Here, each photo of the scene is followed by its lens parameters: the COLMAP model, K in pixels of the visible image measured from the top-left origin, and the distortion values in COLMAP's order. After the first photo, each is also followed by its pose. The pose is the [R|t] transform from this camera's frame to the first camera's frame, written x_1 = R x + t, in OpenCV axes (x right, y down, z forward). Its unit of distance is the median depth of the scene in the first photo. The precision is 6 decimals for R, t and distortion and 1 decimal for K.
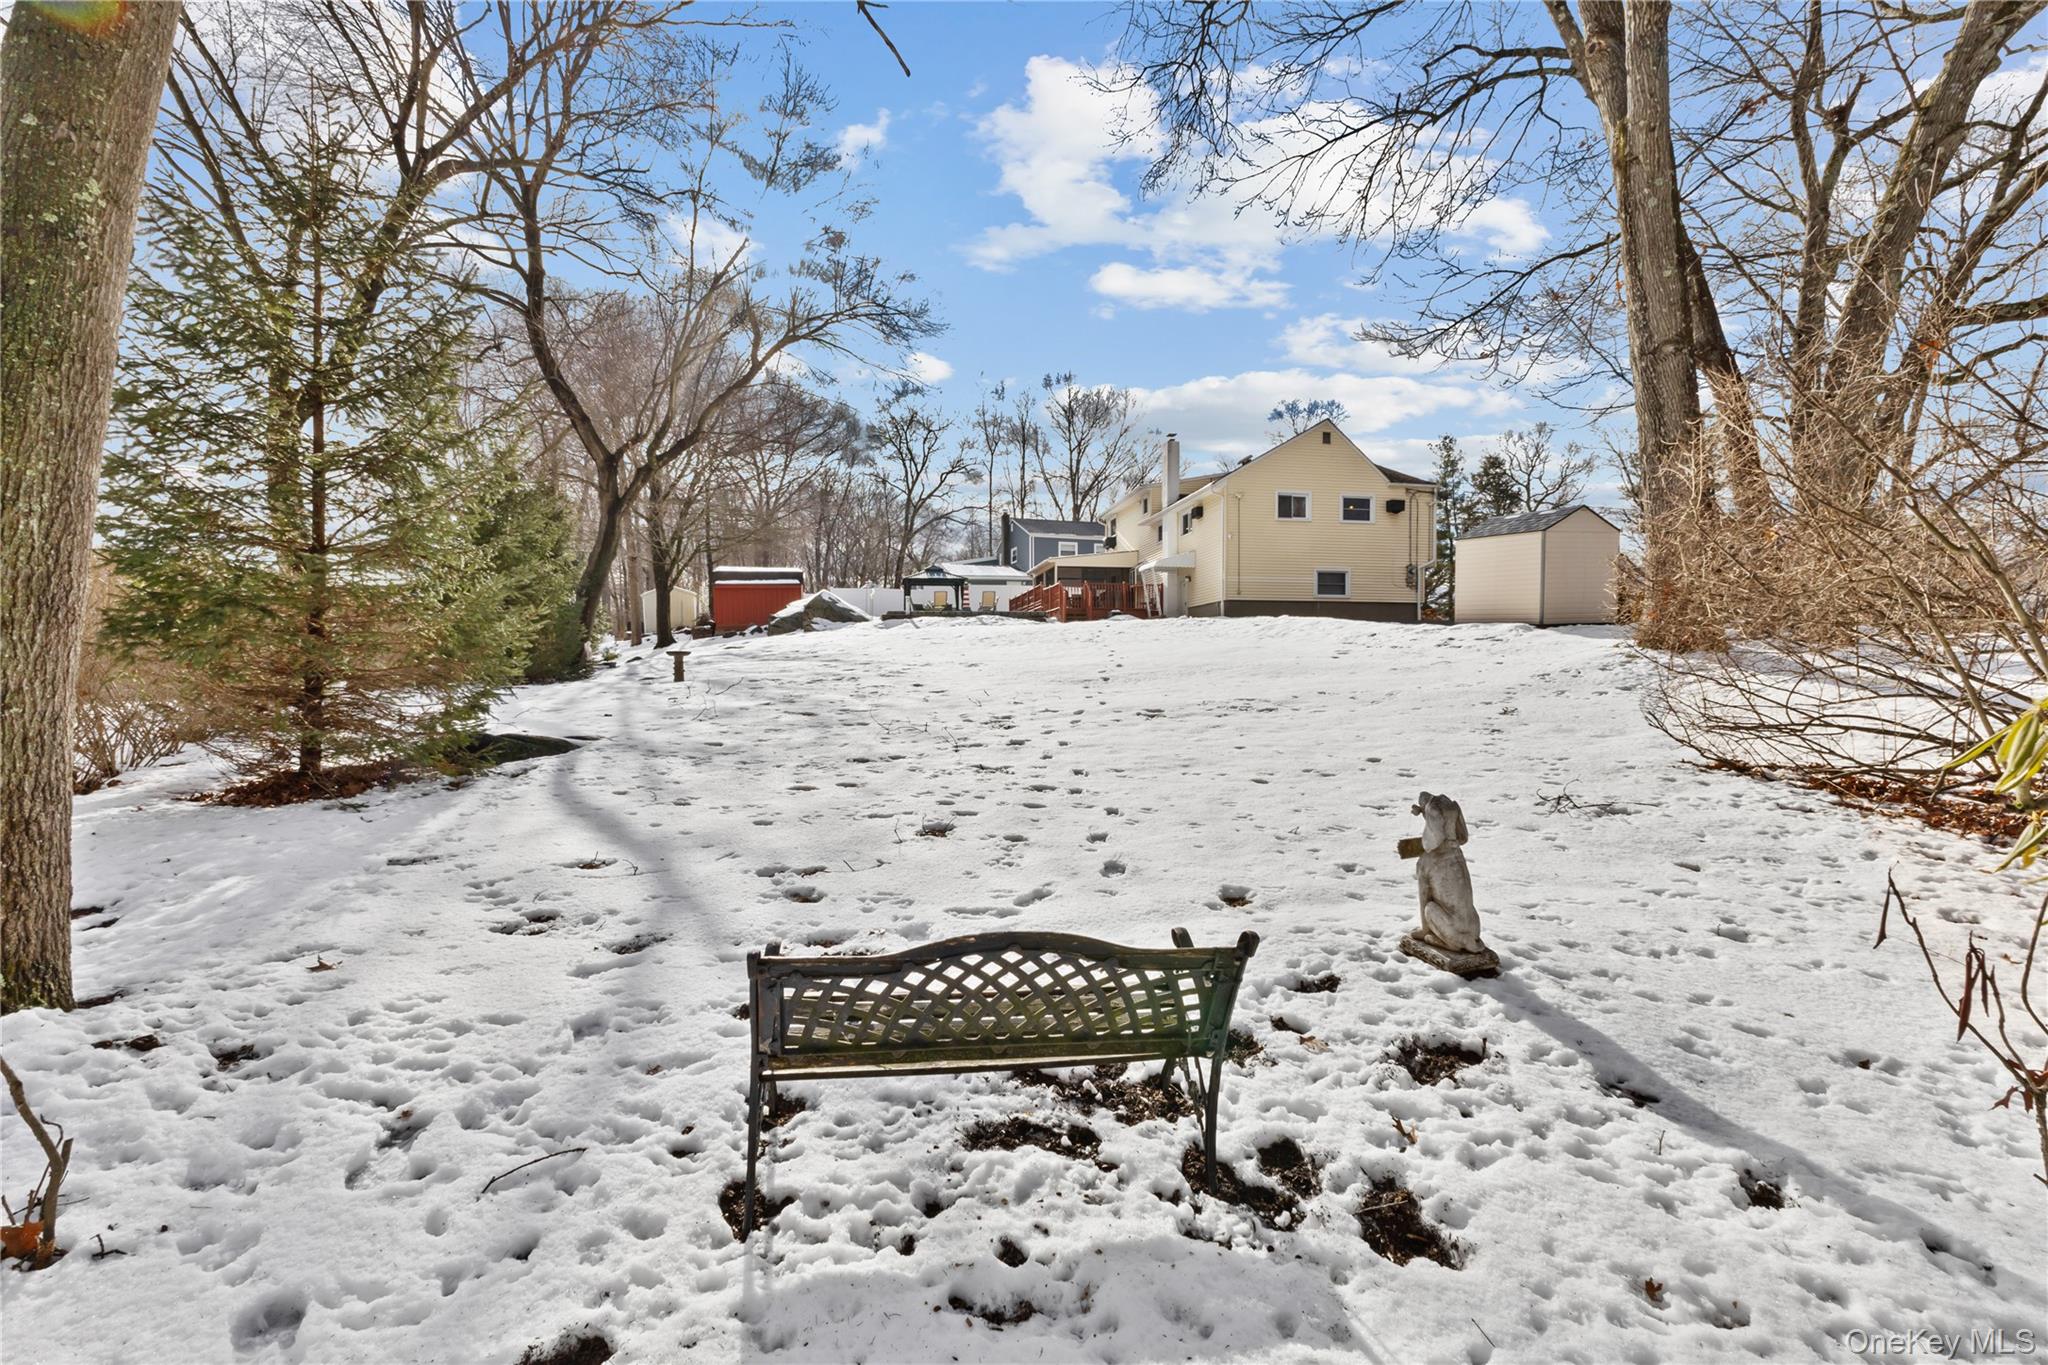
lens RADIAL K [[885.3, 0, 1032.7], [0, 885.3, 693.3], [0, 0, 1]] dist [0.005996, -0.000233]
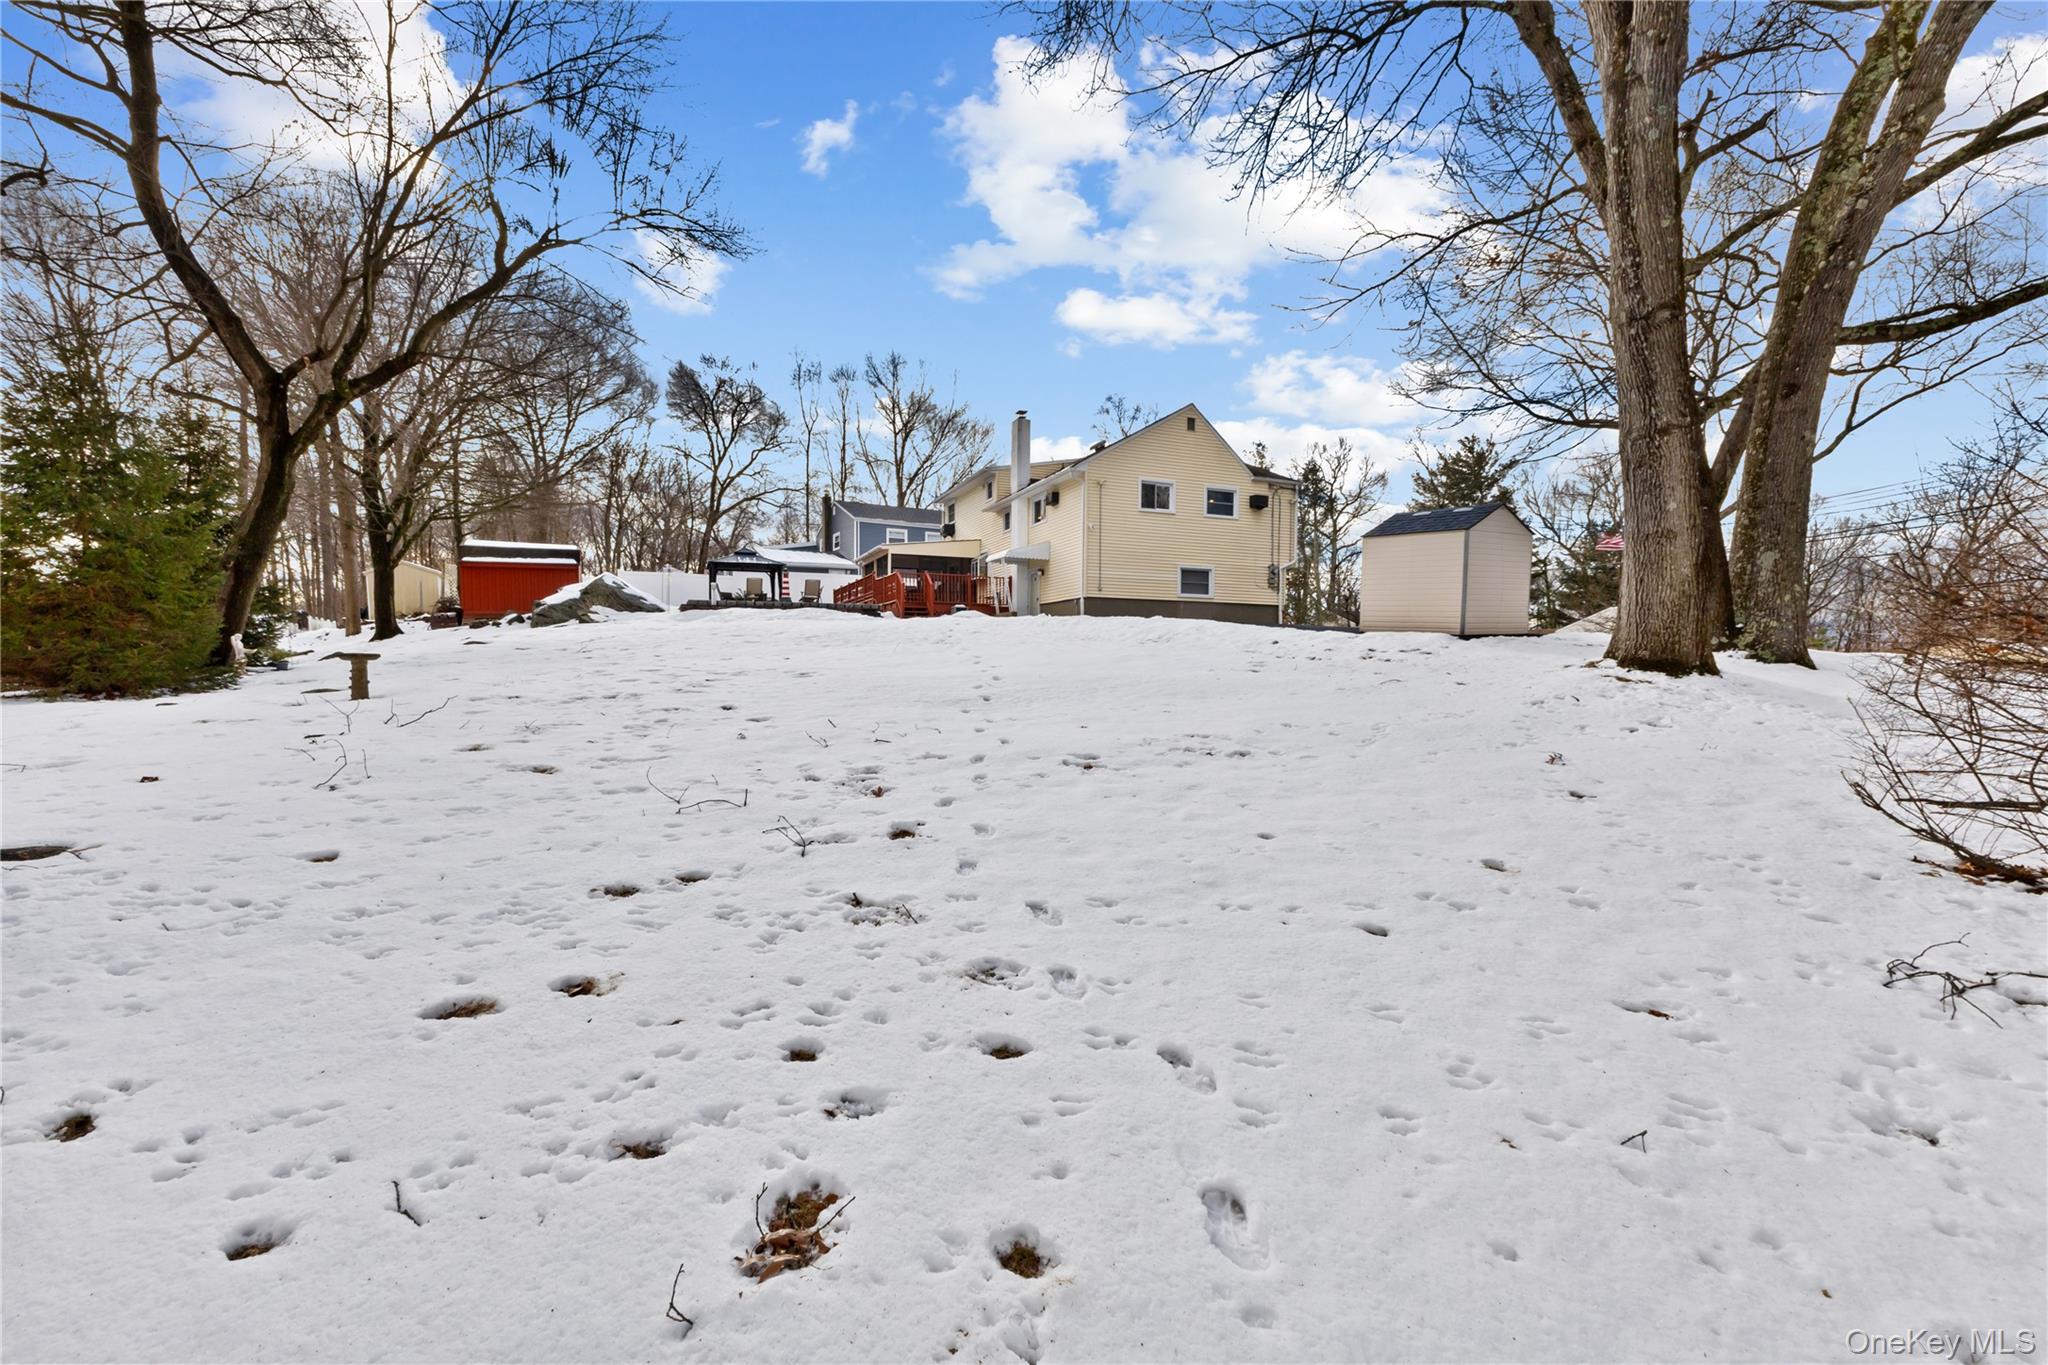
lens RADIAL K [[885.3, 0, 1032.7], [0, 885.3, 693.3], [0, 0, 1]] dist [0.005996, -0.000233]
pose [[0.978891, 0.002393, 0.204367, -0.015923], [-0.004076, 0.999961, 0.007815, -0.012370], [-0.204341, -0.008483, 0.978863, 0.111985]]
